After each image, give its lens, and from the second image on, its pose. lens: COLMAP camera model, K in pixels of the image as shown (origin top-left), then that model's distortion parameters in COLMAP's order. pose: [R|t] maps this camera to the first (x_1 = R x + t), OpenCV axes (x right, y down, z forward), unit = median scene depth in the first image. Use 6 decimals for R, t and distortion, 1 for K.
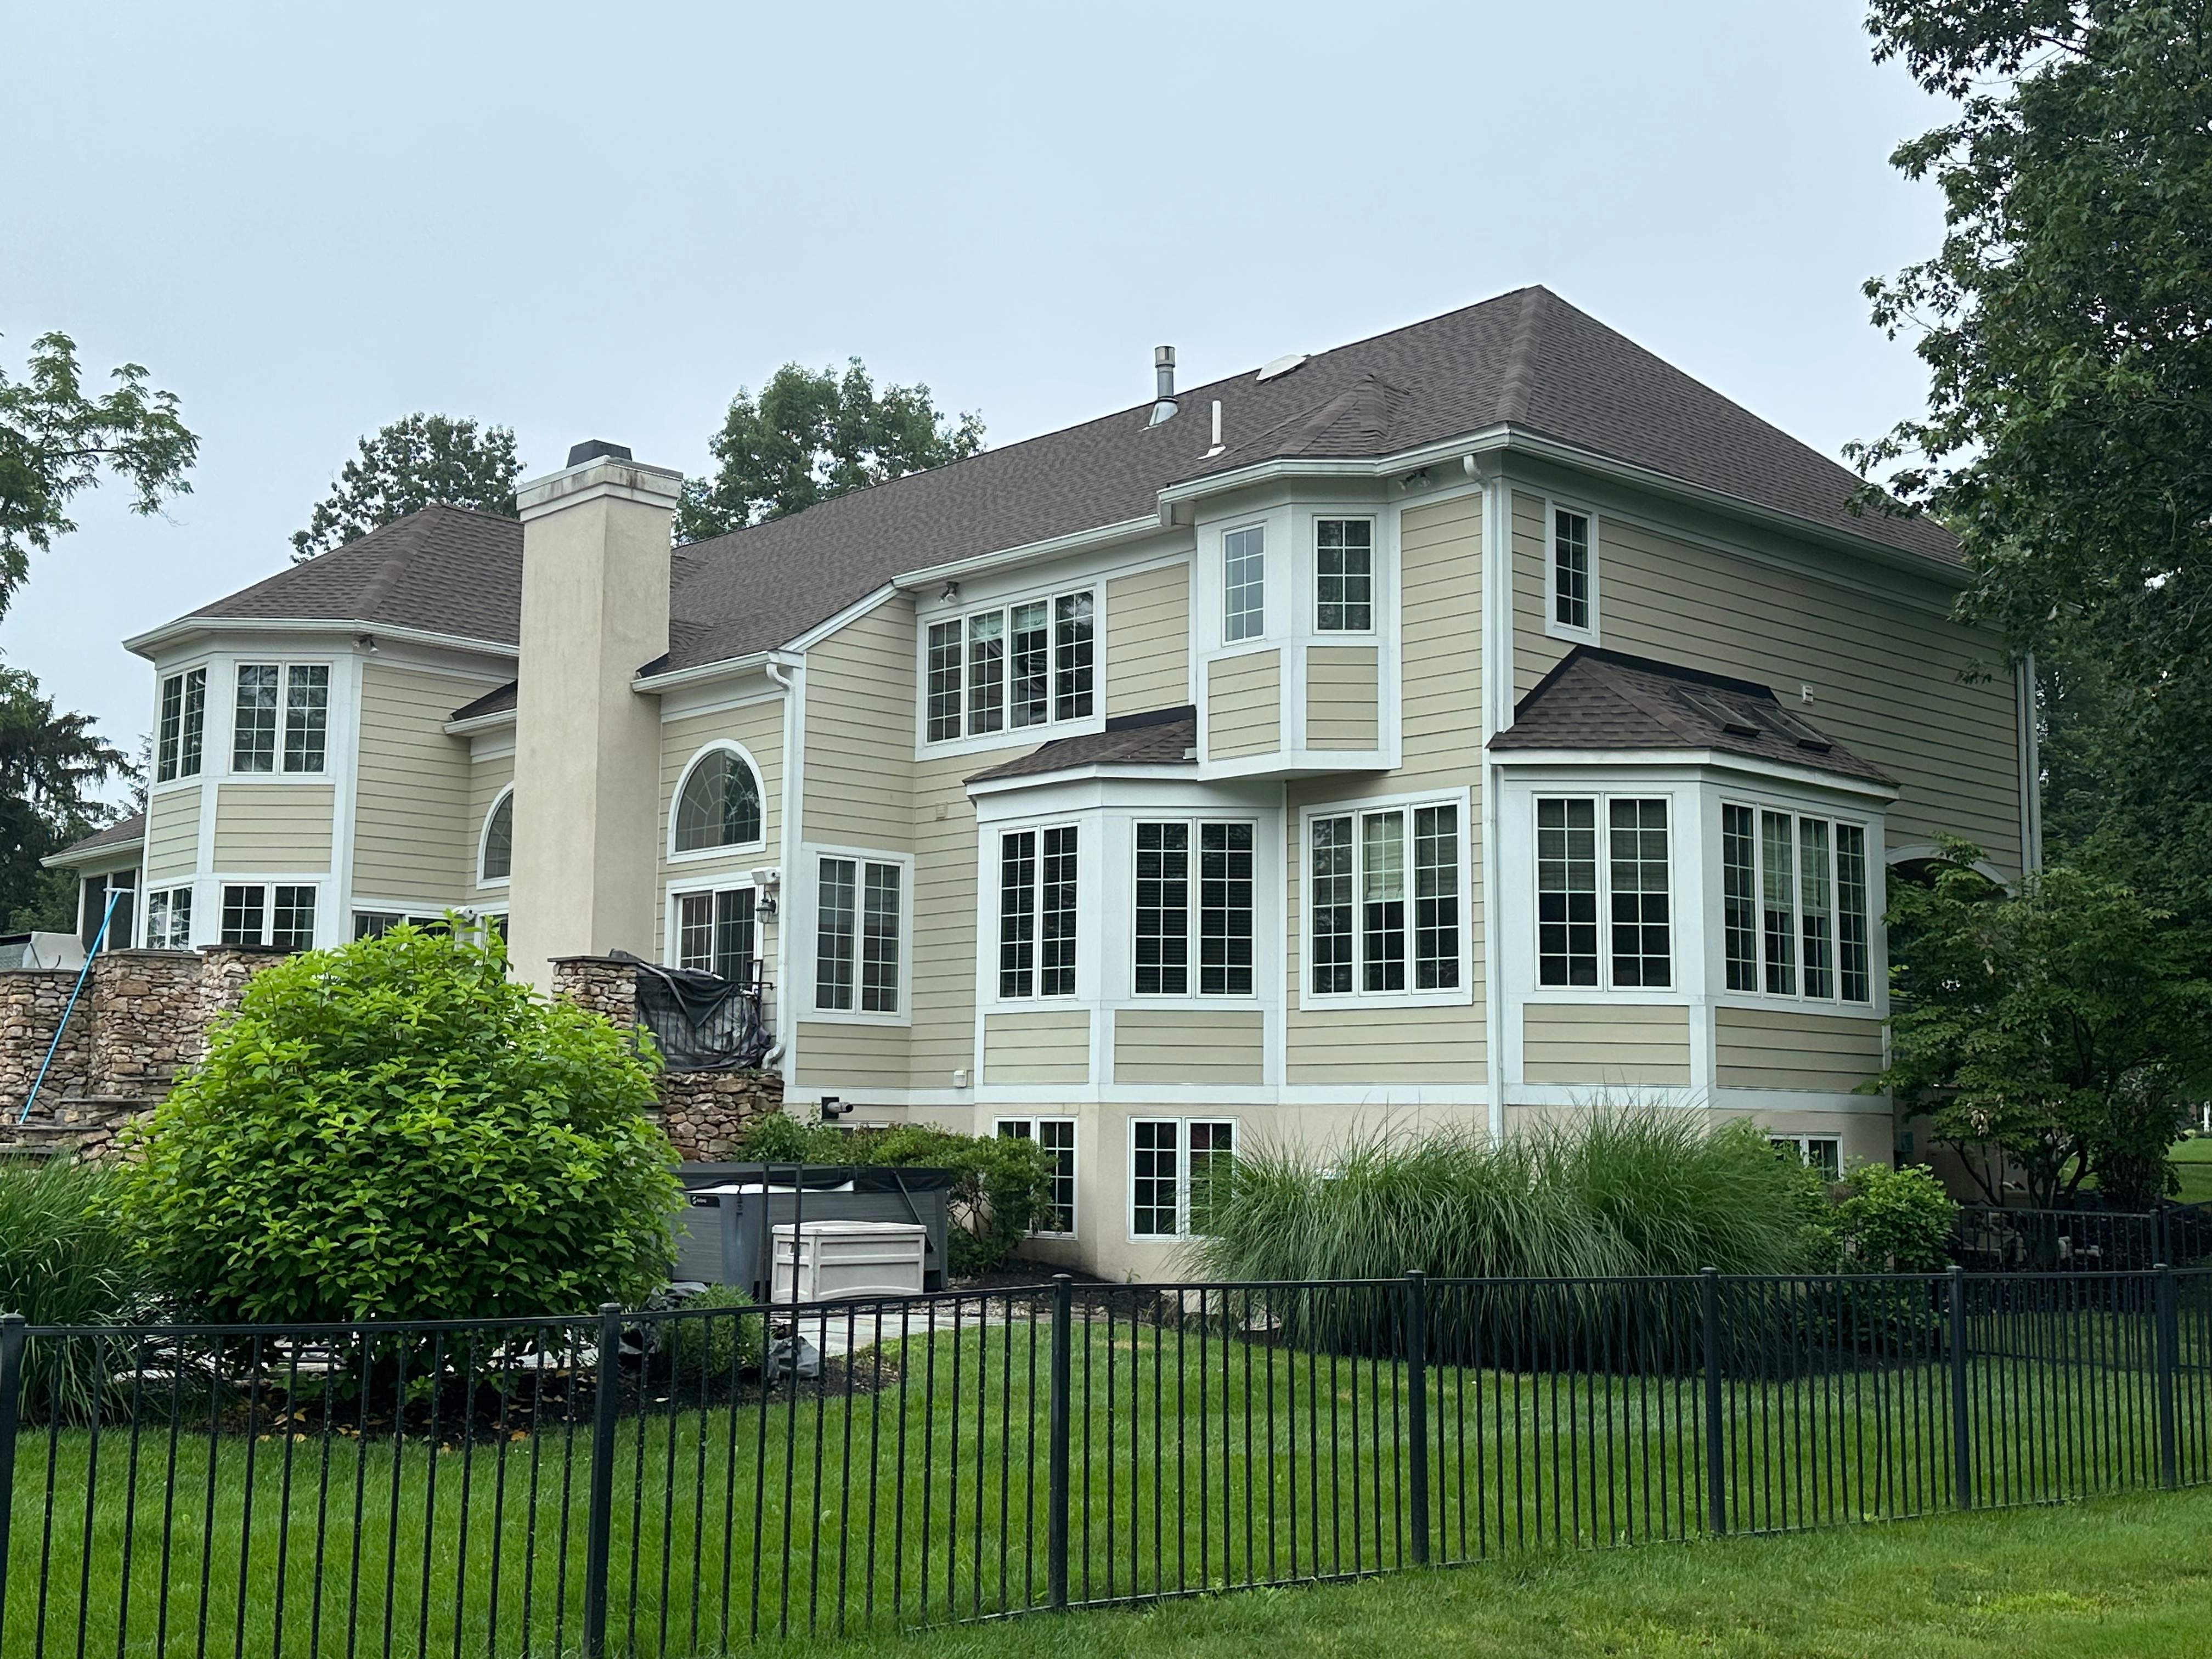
lens RADIAL K [[2405.3, 0, 1111.7], [0, 2405.3, 795.1], [0, 0, 1]] dist [0.184996, -0.345147]
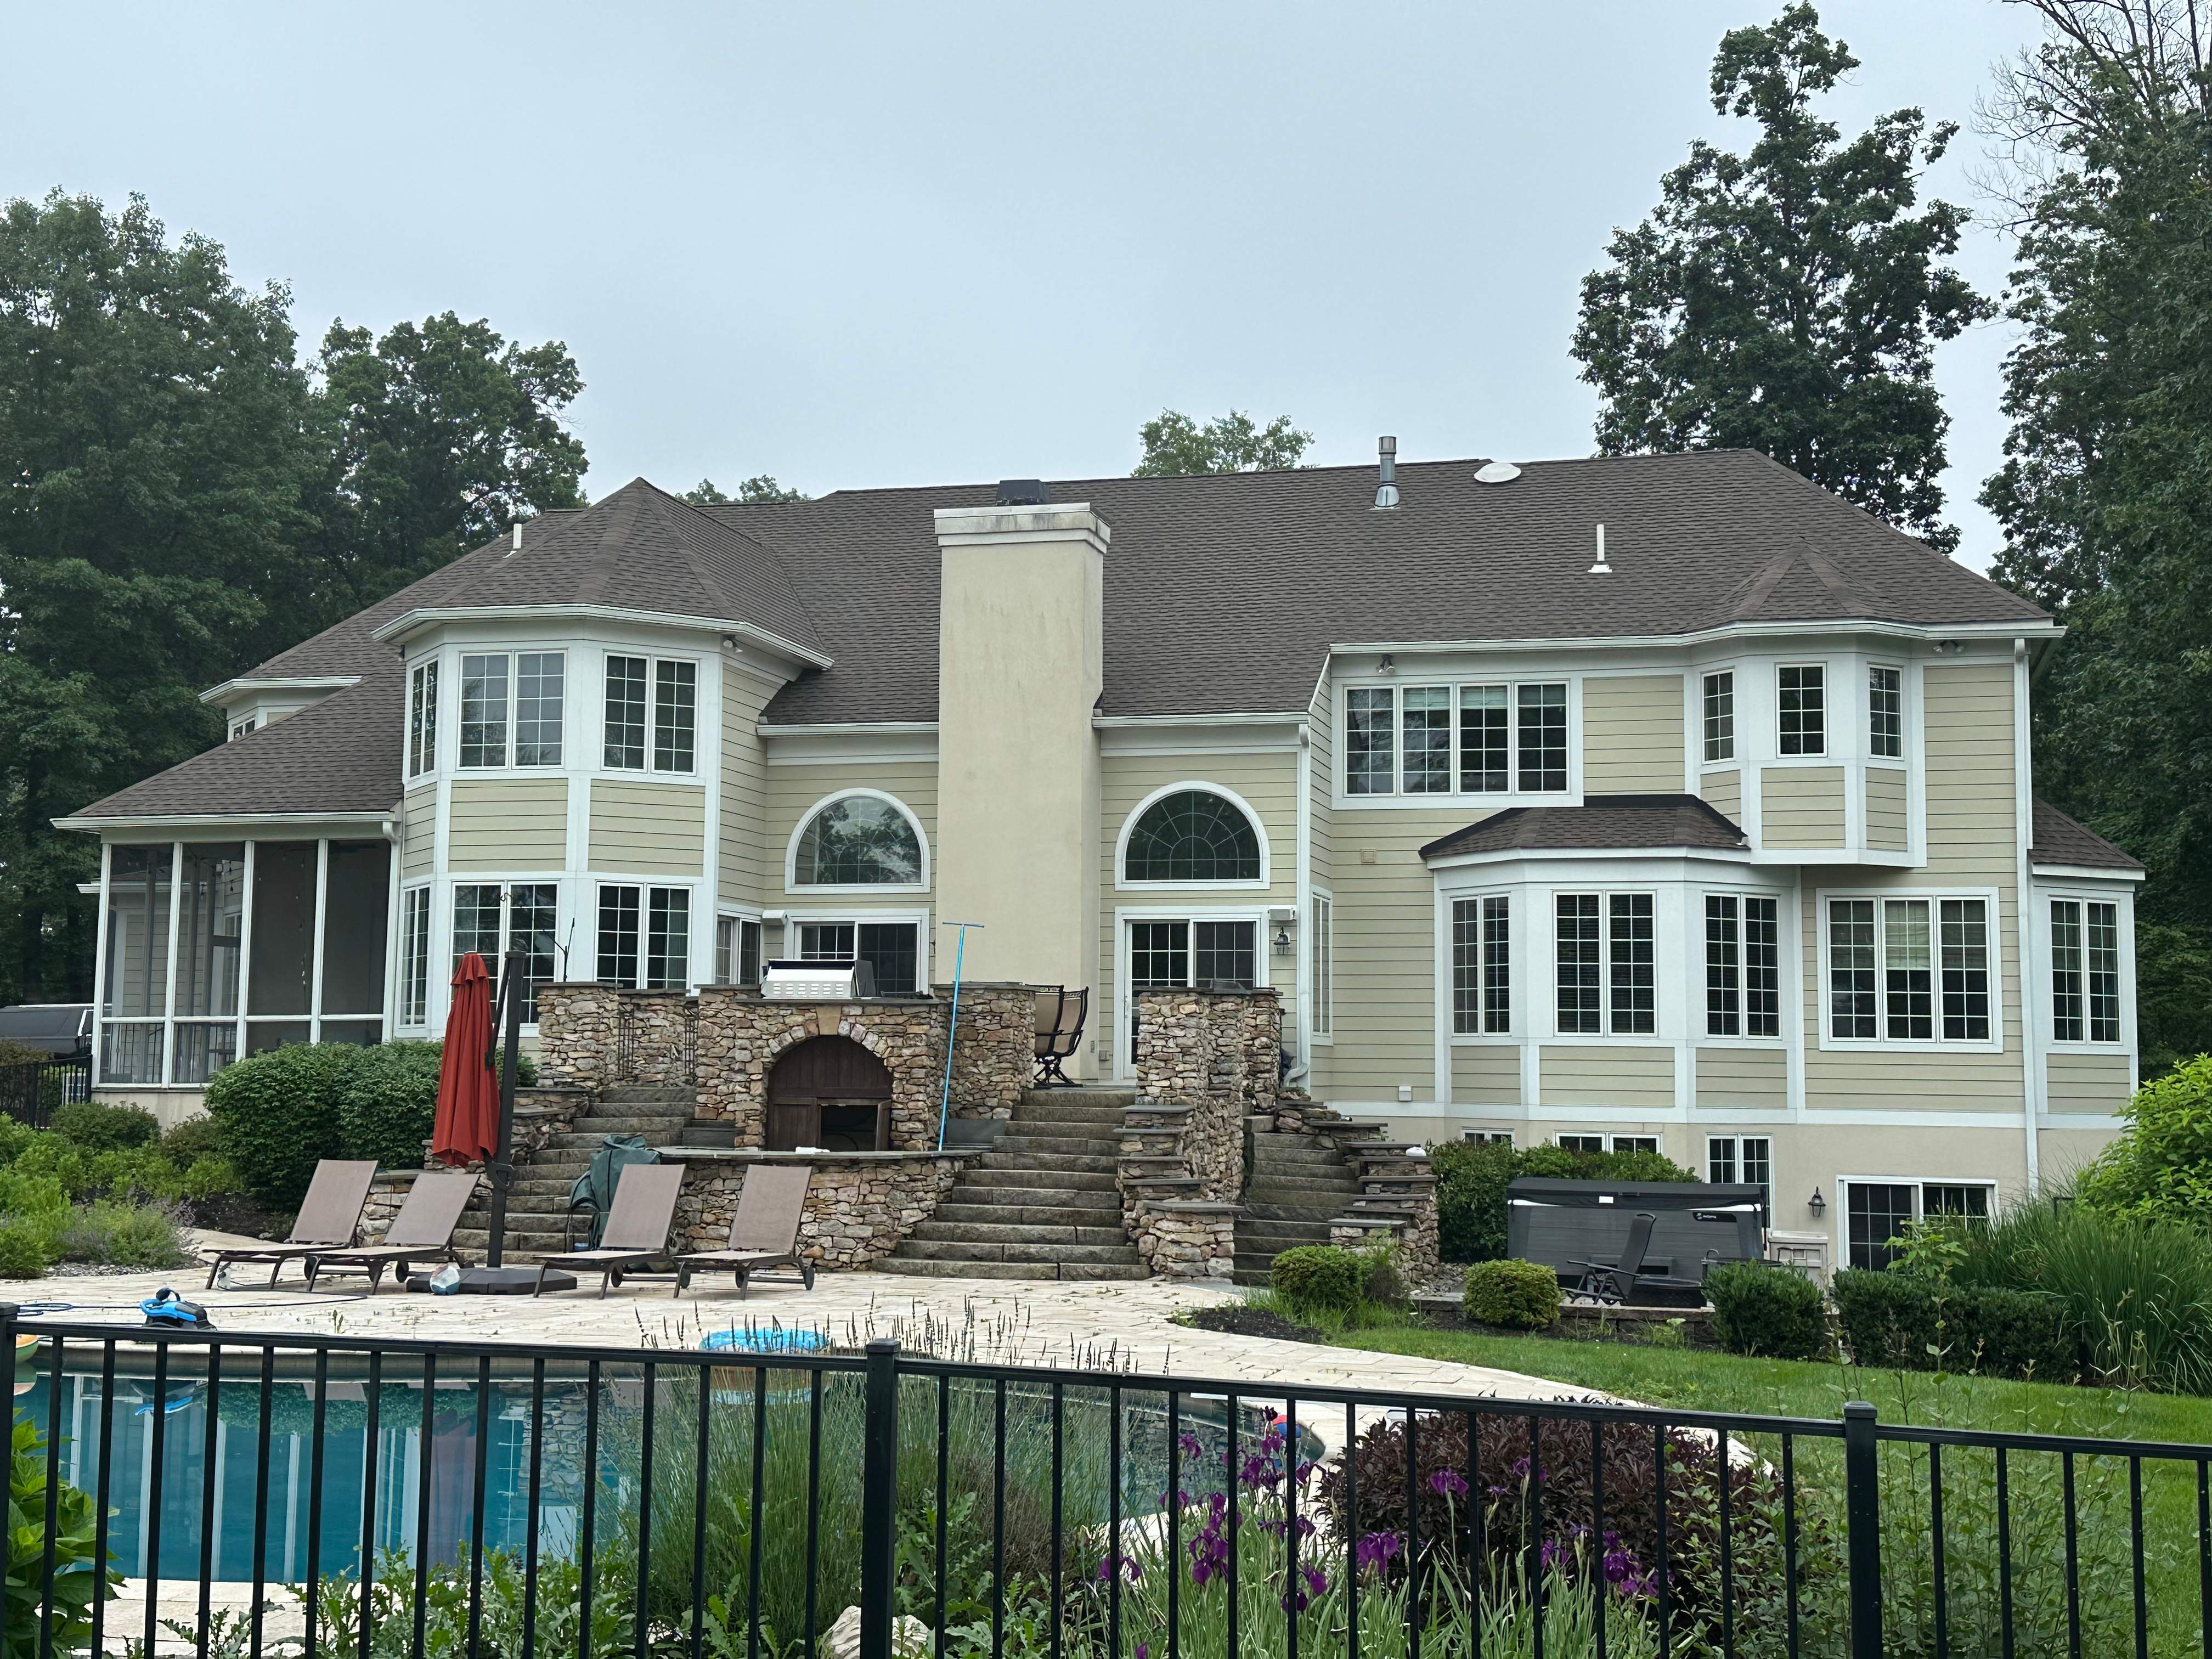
lens RADIAL K [[2653.1, 0, 1117.1], [0, 2653.1, 806.5], [0, 0, 1]] dist [0.187418, -0.399315]
pose [[0.849423, 0.050278, 0.525311, -0.964598], [-0.073575, 0.997012, 0.023546, -0.043712], [-0.522558, -0.058650, 0.850584, -0.000924]]
